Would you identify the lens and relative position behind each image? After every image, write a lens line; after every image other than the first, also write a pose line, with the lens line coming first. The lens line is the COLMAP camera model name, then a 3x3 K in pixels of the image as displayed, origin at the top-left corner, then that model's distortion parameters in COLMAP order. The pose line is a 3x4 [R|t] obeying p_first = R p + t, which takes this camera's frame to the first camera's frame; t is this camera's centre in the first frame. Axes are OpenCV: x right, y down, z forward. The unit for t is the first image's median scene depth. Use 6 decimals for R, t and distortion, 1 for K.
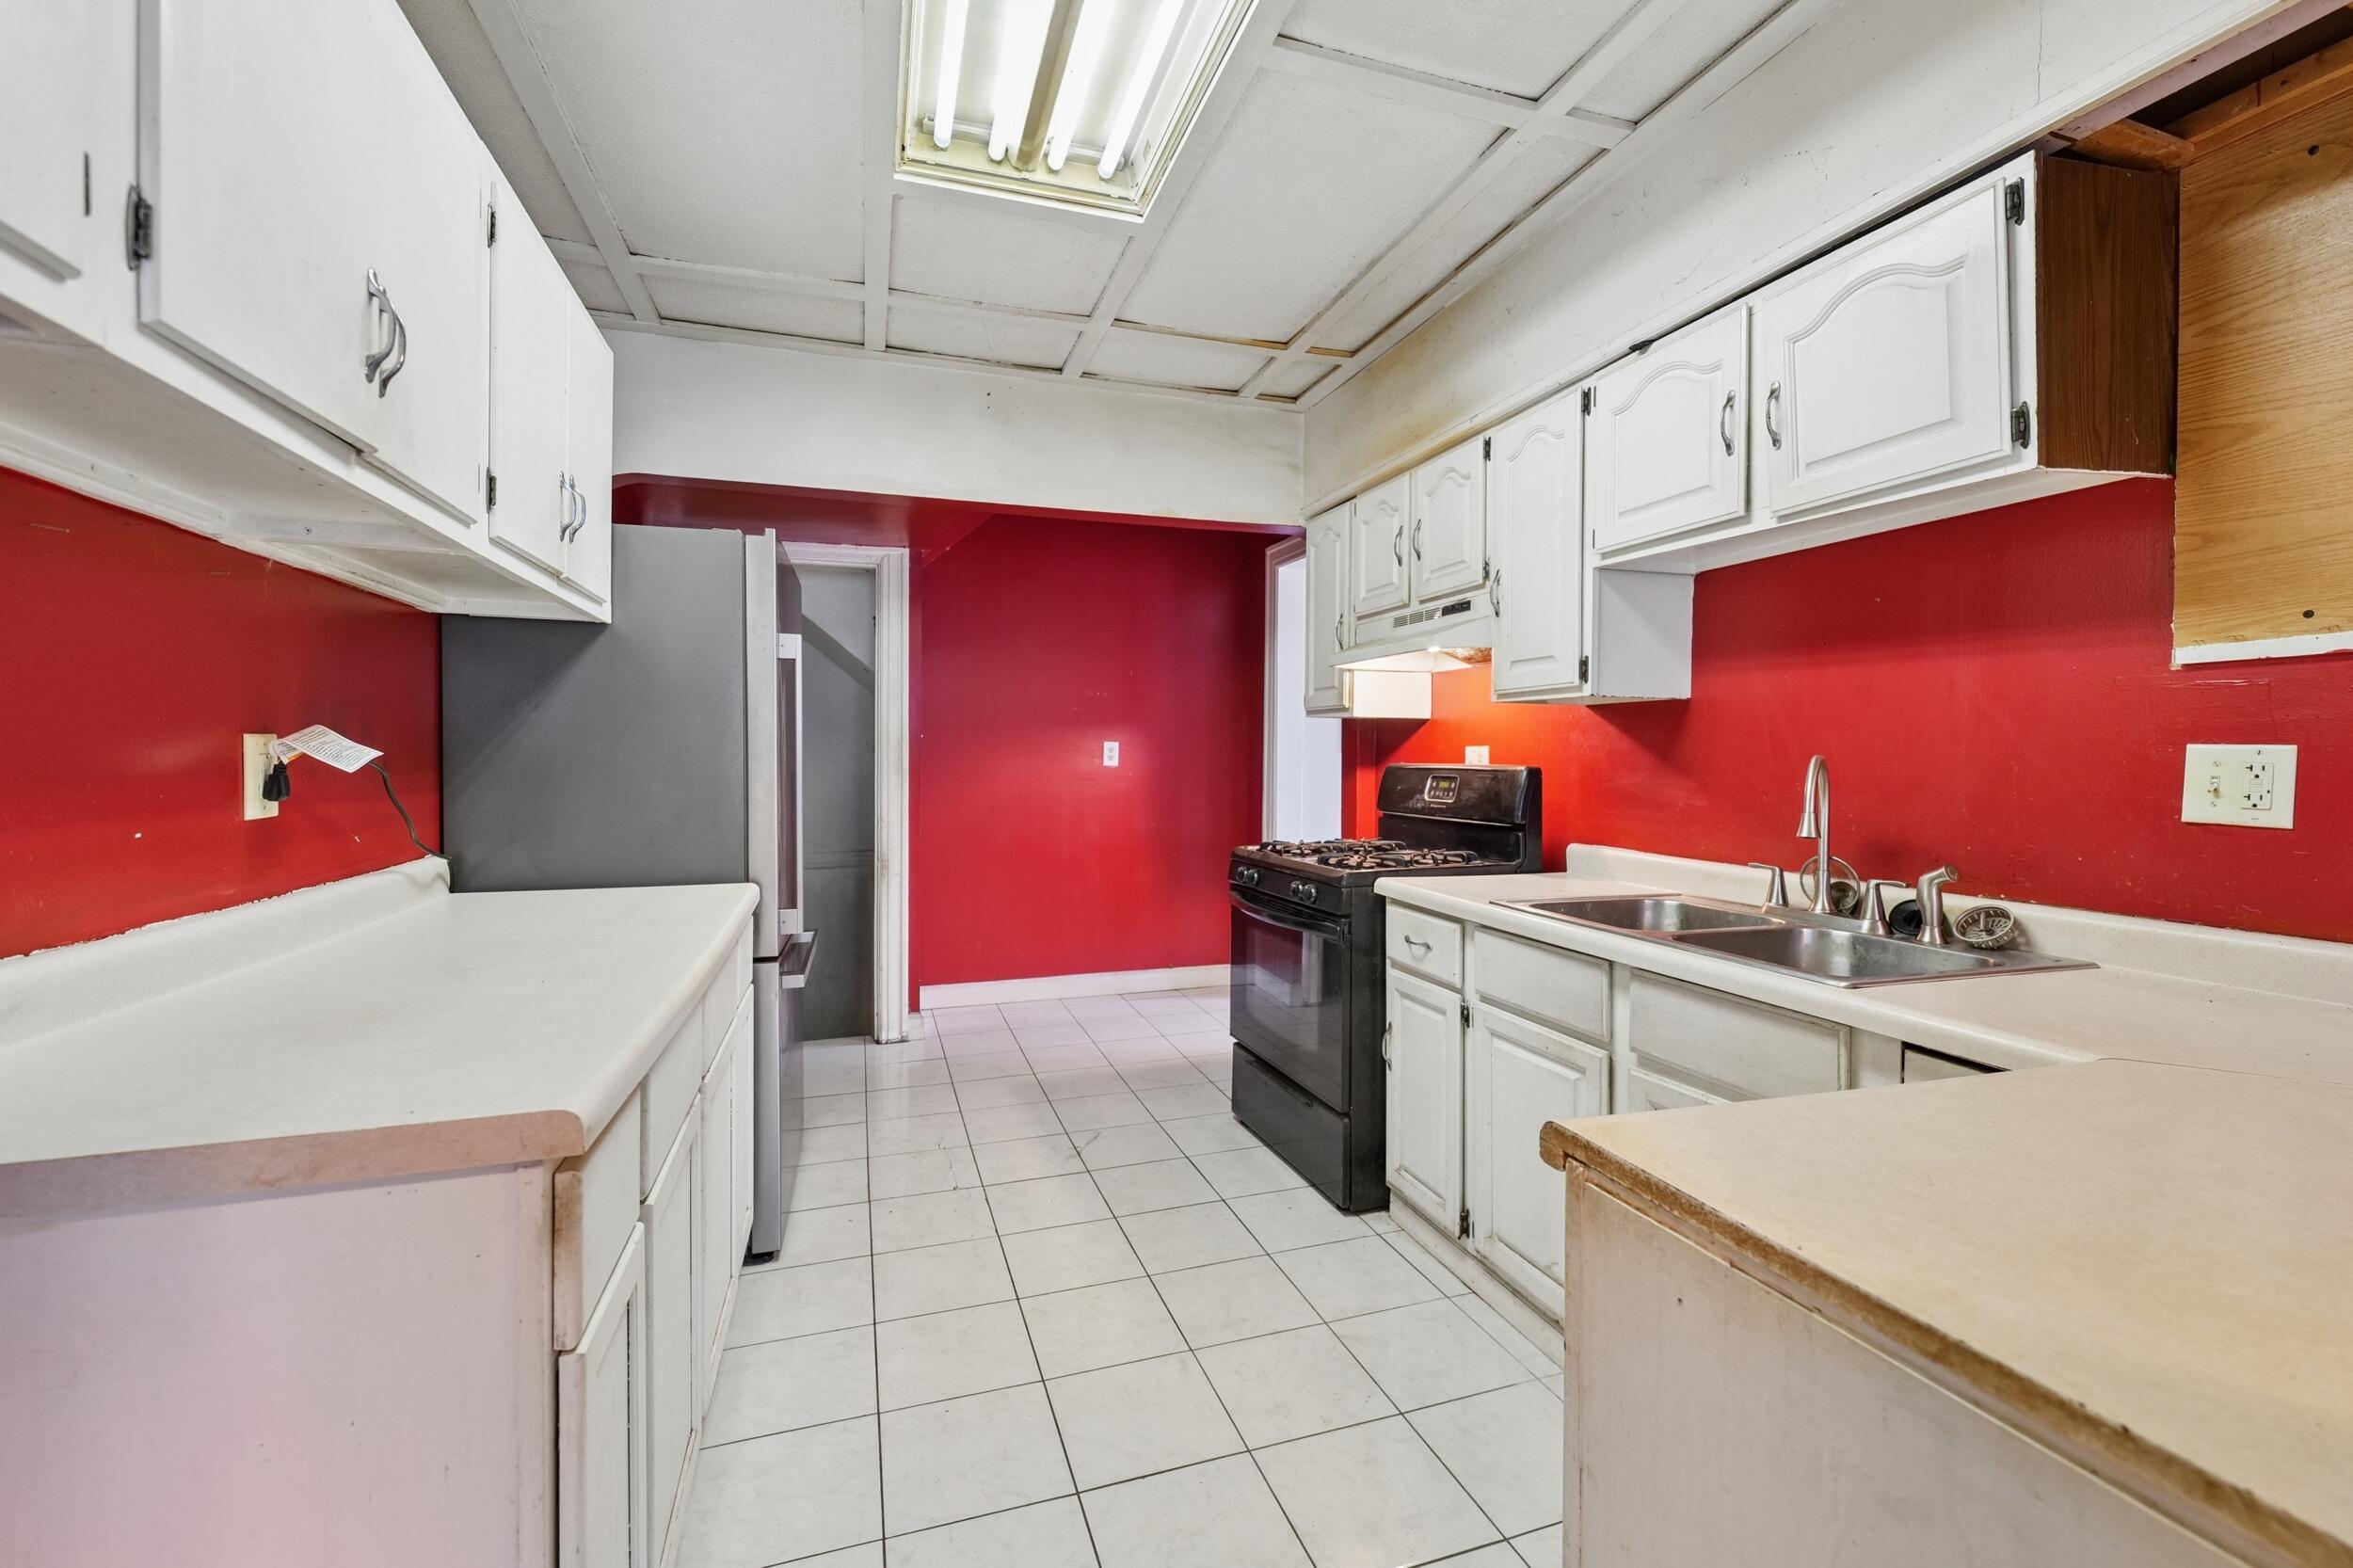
lens RADIAL K [[974.4, 0, 1171.4], [0, 974.4, 764.2], [0, 0, 1]] dist [-0.002052, -0.000001]
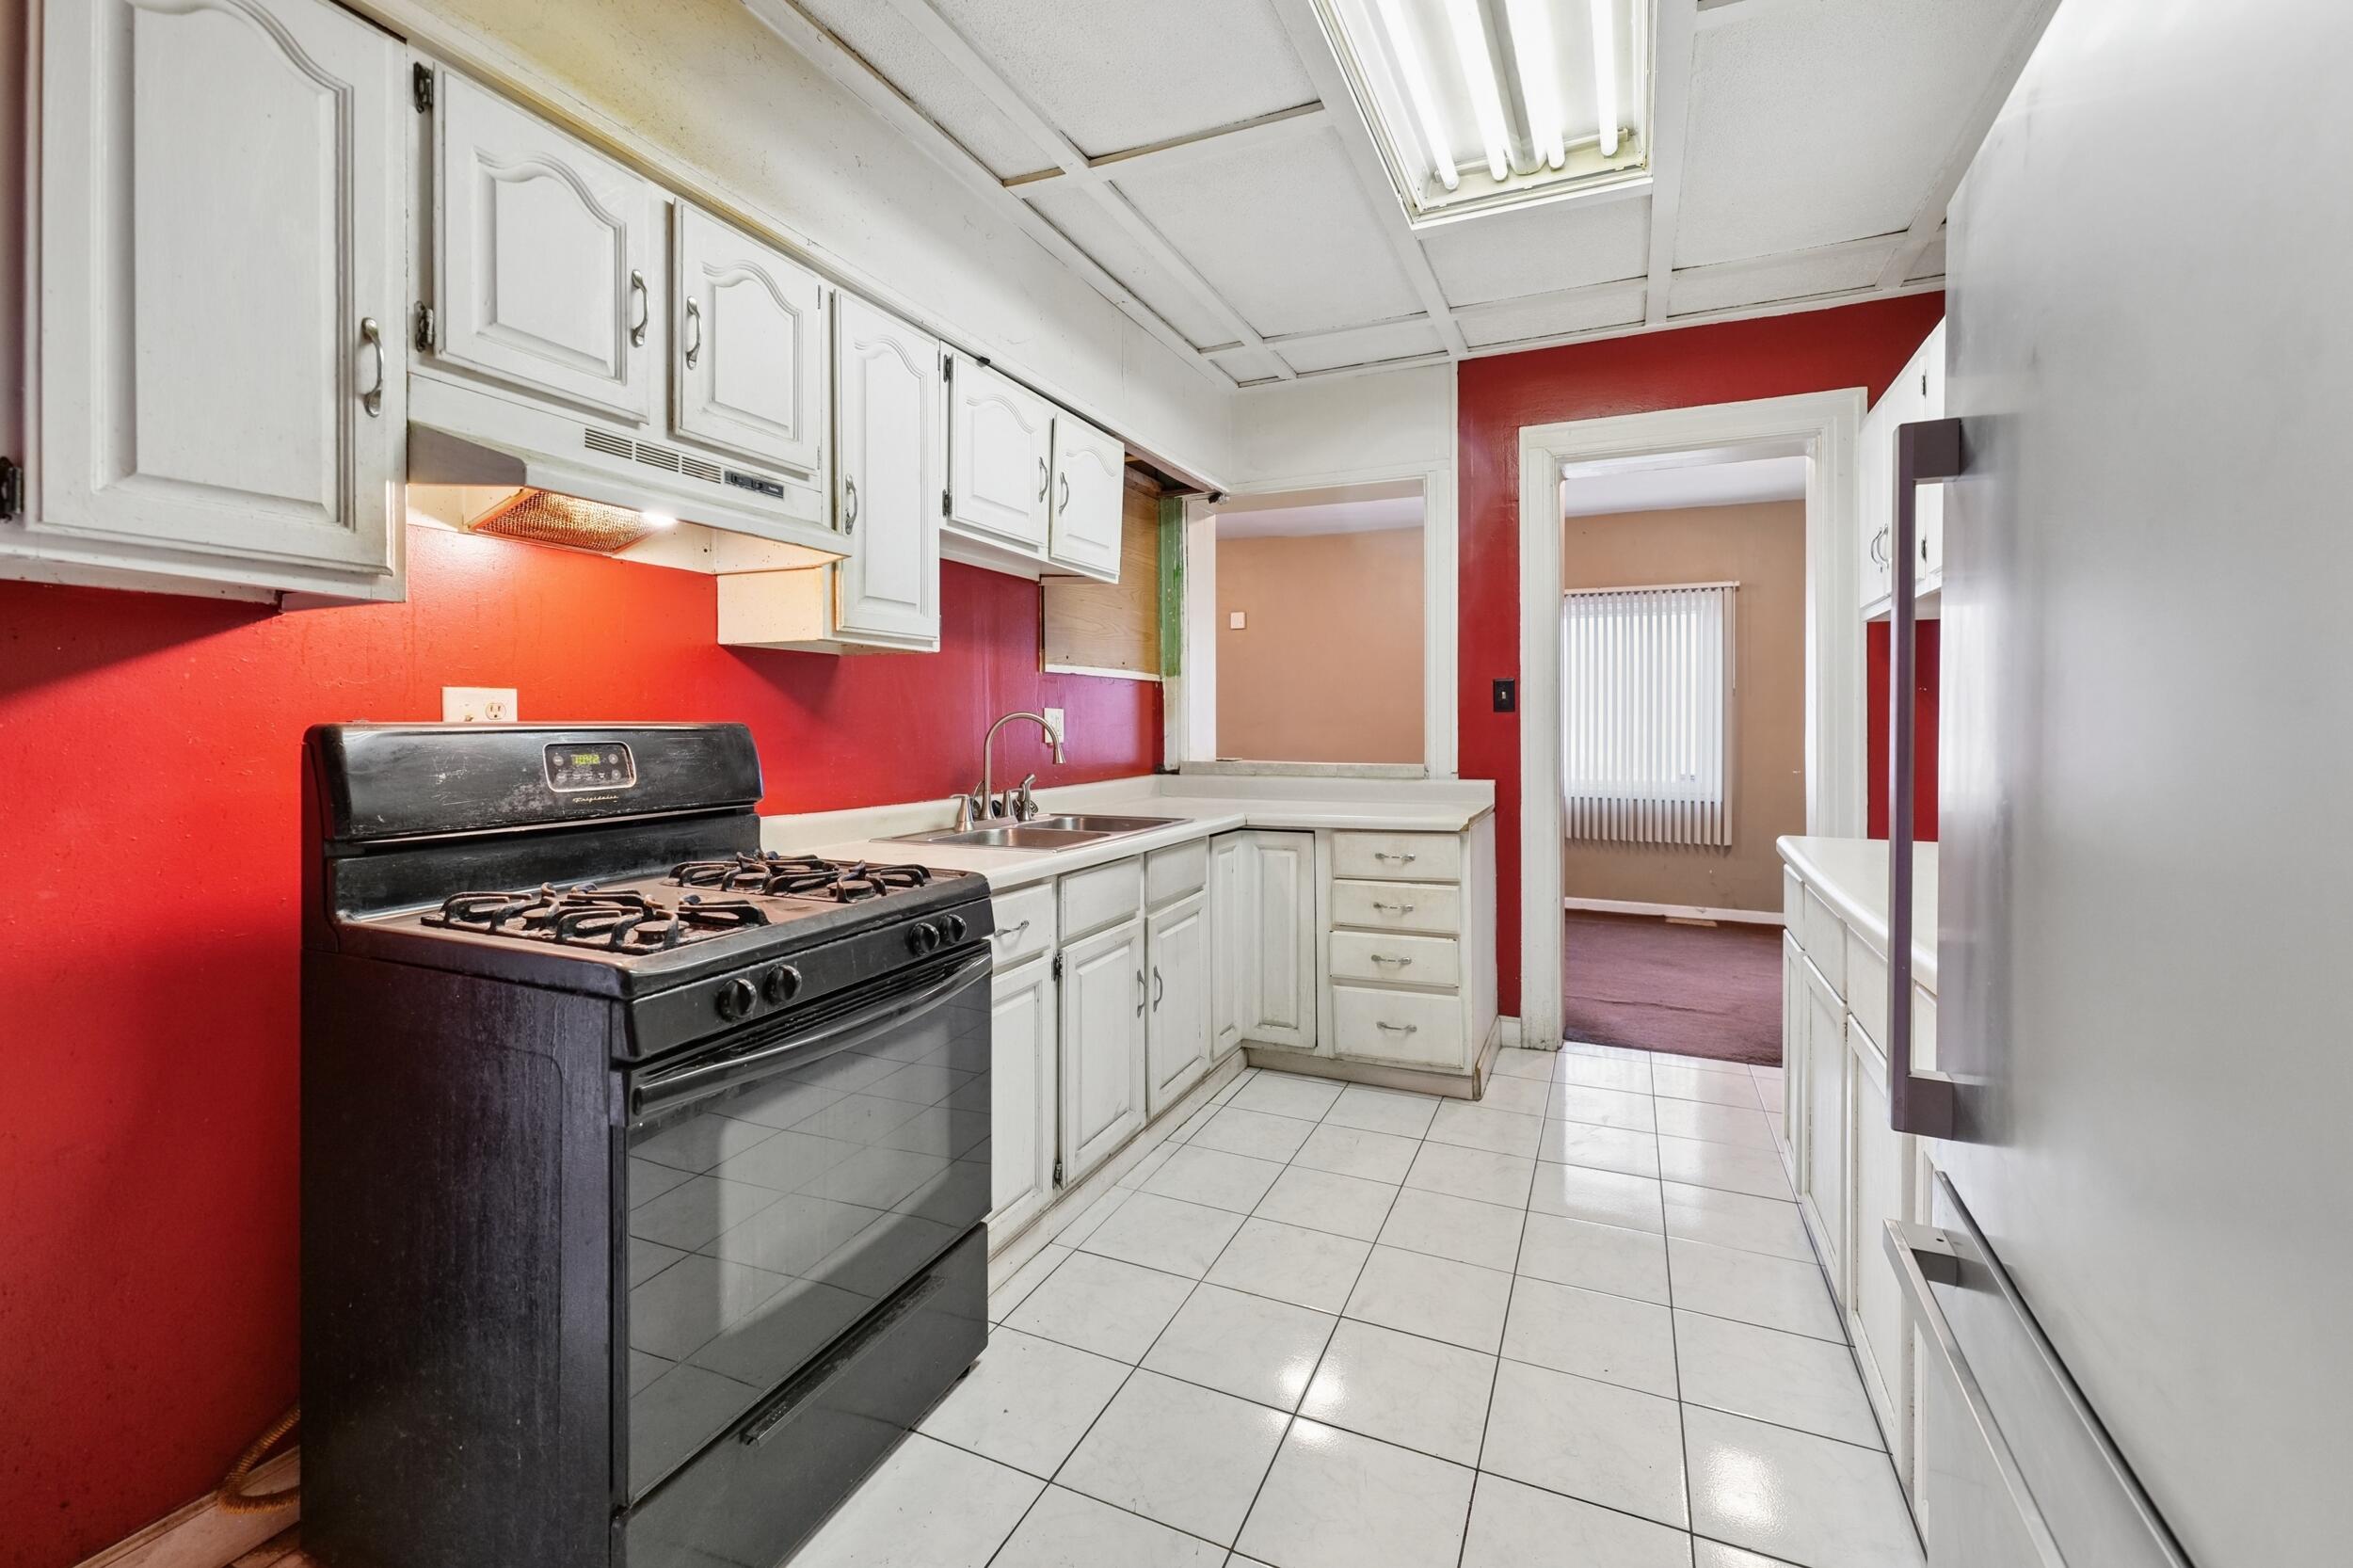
lens RADIAL K [[974.4, 0, 1175.3], [0, 974.4, 728.6], [0, 0, 1]] dist [-0.002052, -0.000001]
pose [[-0.737892, -0.008398, 0.674867, -0.405487], [0.002223, 0.999887, 0.014874, -0.004748], [-0.674916, 0.012475, -0.737789, 1.444178]]
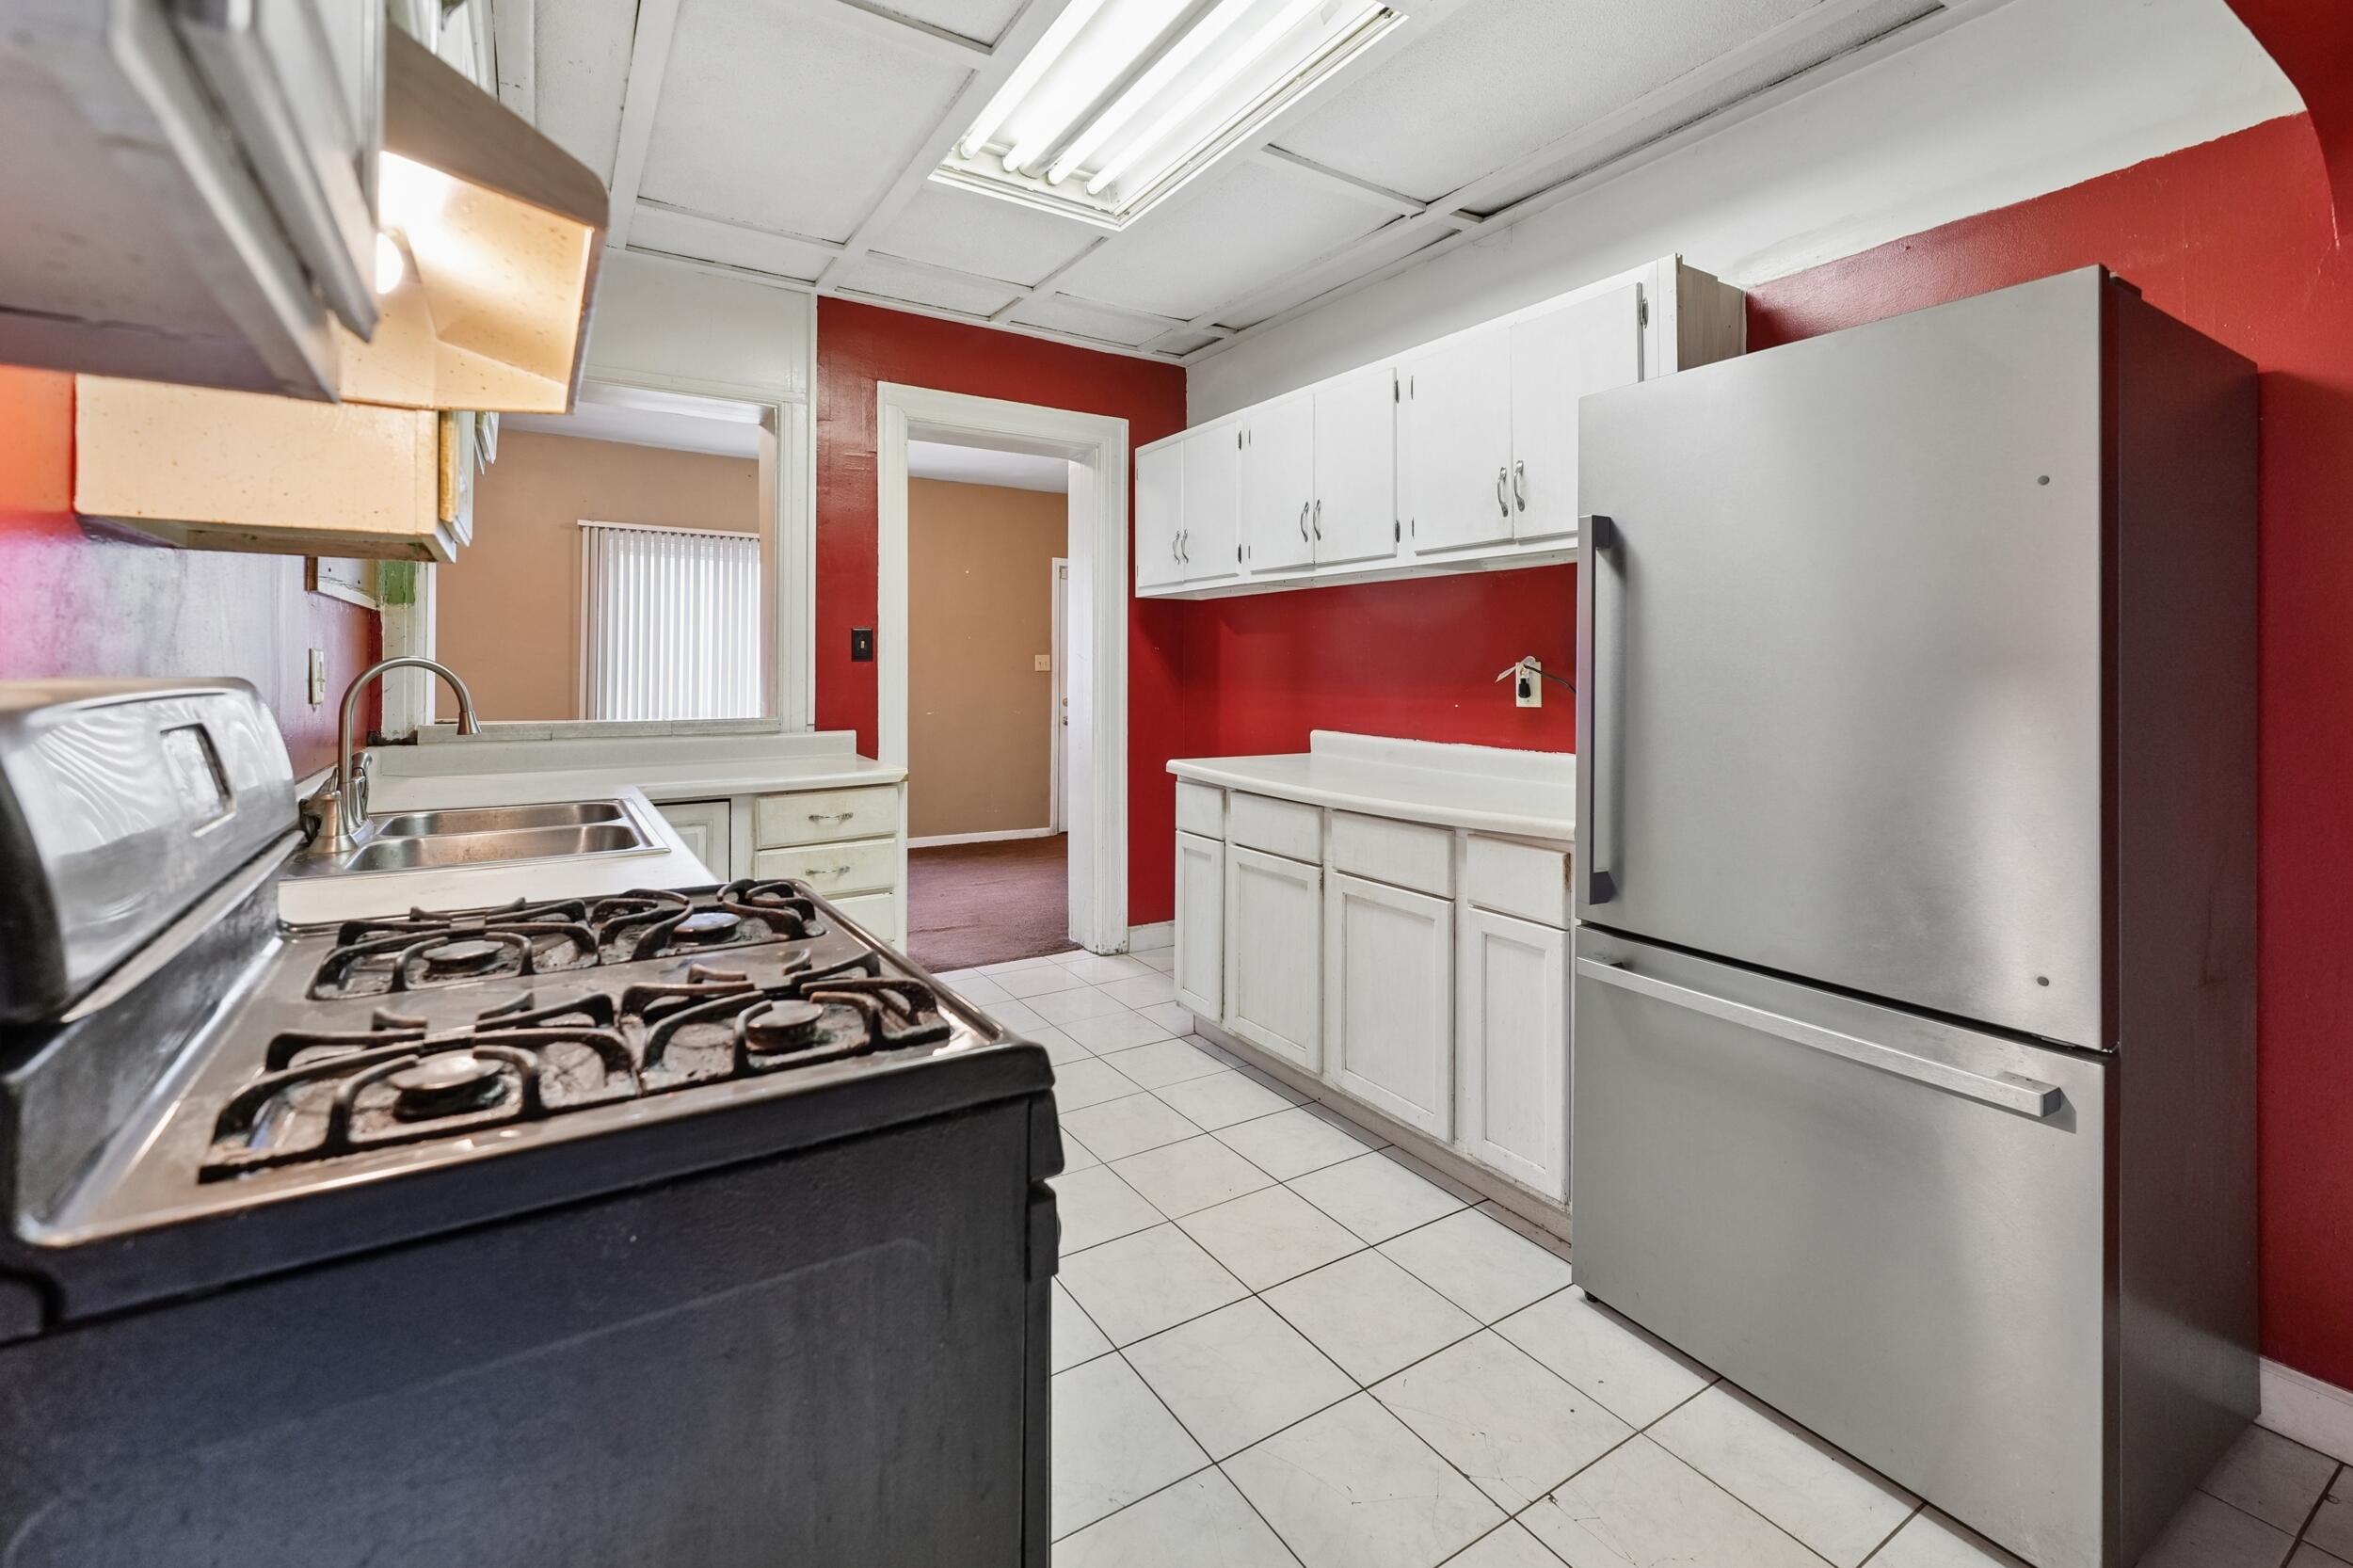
lens RADIAL K [[974.4, 0, 1234.1], [0, 974.4, 664.4], [0, 0, 1]] dist [-0.002052, -0.000001]
pose [[-0.969515, -0.012775, -0.244697, 0.020710], [-0.013098, 0.999914, -0.000306, -0.009026], [0.244680, 0.002908, -0.969599, 1.576082]]
